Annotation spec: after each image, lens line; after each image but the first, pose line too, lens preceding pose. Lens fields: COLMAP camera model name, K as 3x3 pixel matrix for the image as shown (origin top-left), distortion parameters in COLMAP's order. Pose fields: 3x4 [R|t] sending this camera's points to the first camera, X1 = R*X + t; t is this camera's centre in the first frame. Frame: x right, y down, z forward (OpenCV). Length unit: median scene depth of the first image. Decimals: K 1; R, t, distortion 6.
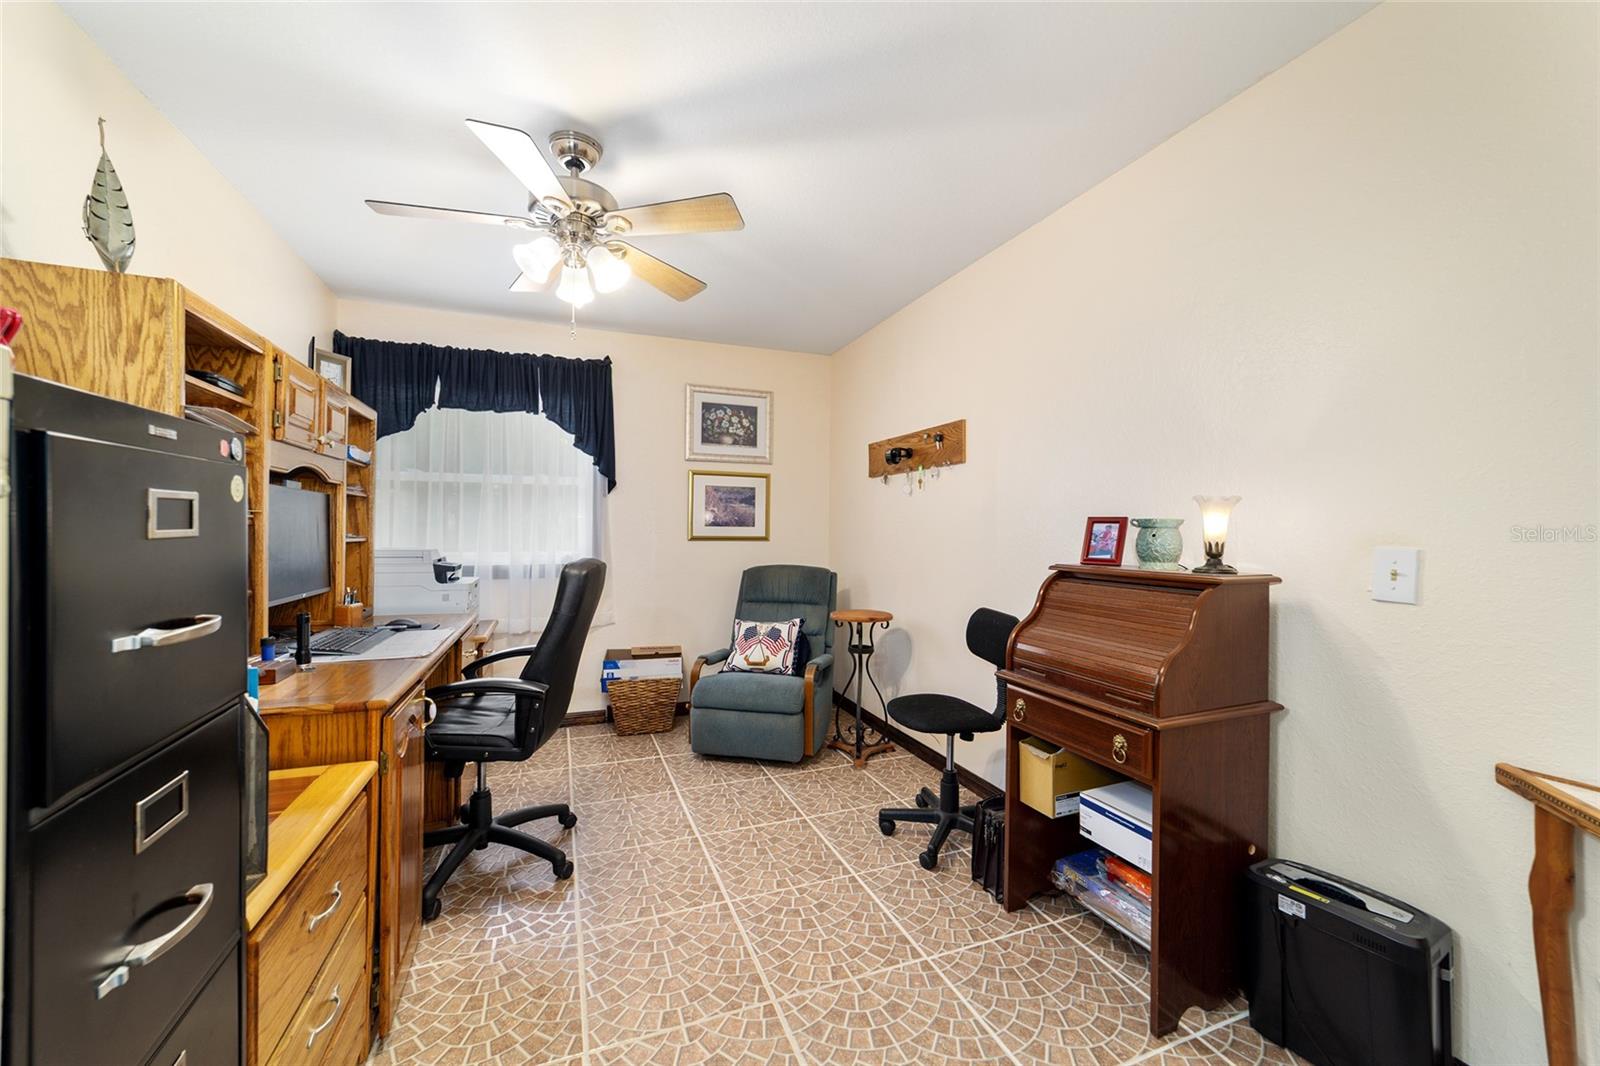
lens RADIAL K [[617.0, 0, 802.2], [0, 617.0, 528.6], [0, 0, 1]] dist [-0.009502, 0.003296]
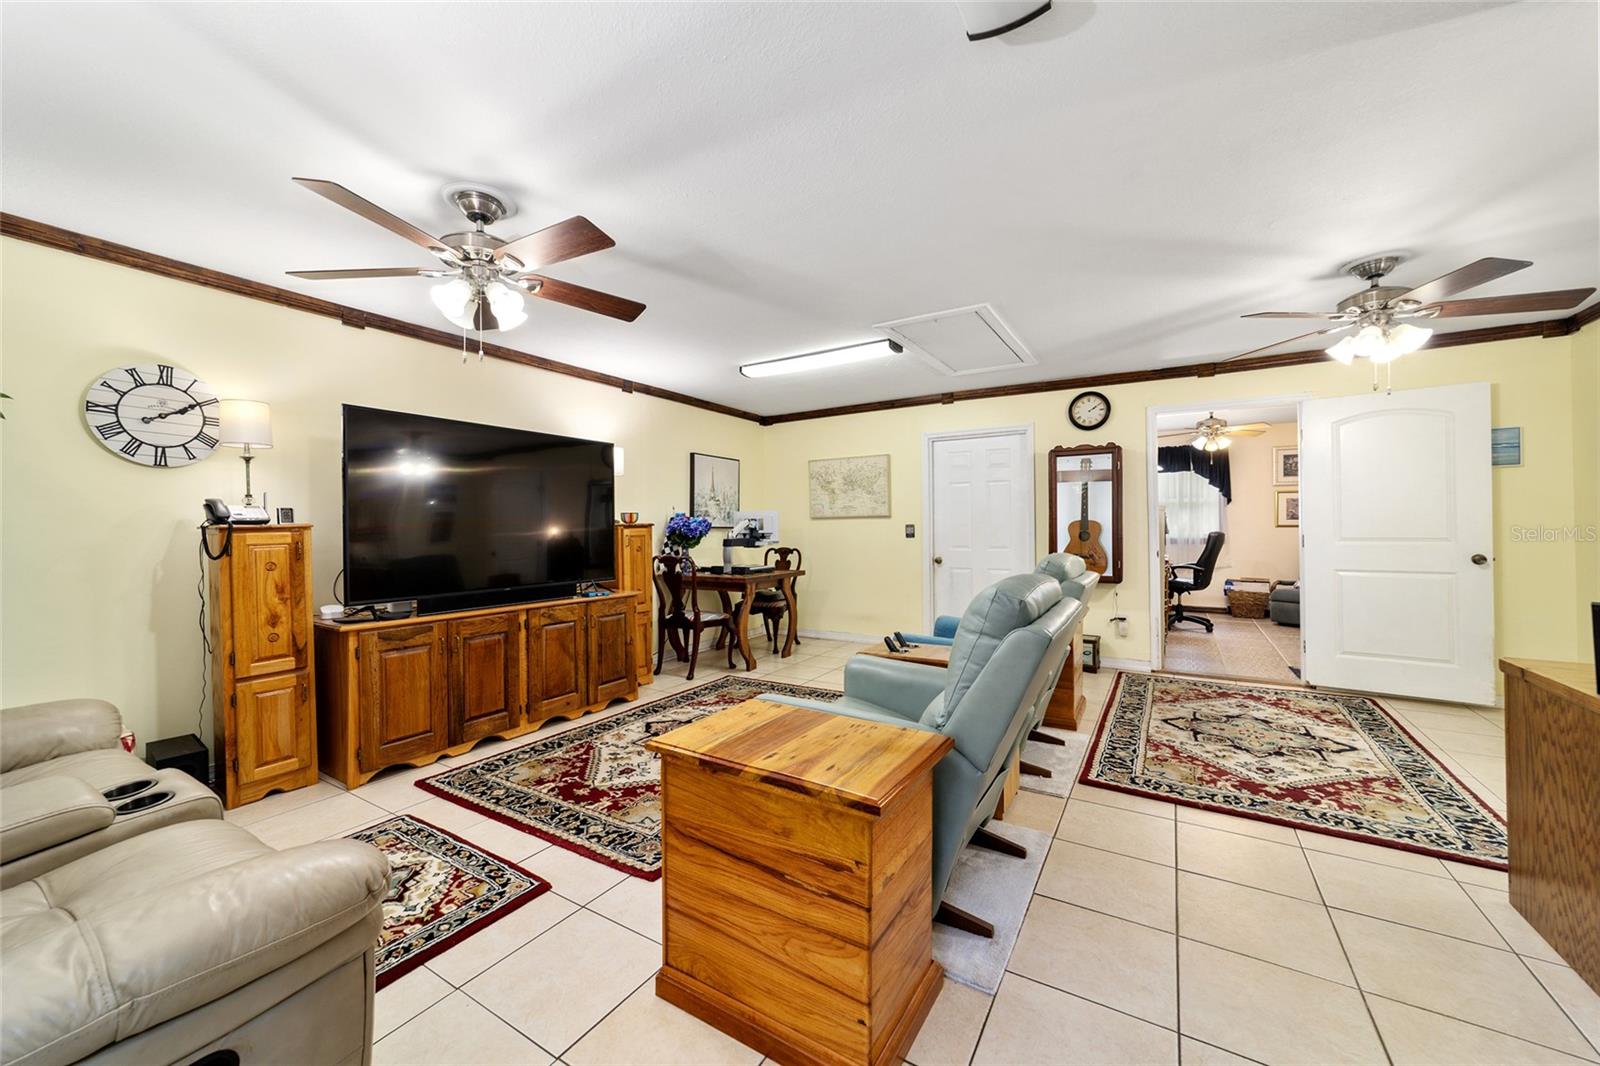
lens RADIAL K [[617.0, 0, 794.5], [0, 617.0, 522.7], [0, 0, 1]] dist [-0.009502, 0.003296]
pose [[0.599871, -0.006851, -0.800067, 0.504297], [0.009703, 0.999952, -0.001288, -0.007407], [0.800038, -0.006990, 0.599909, -1.522577]]
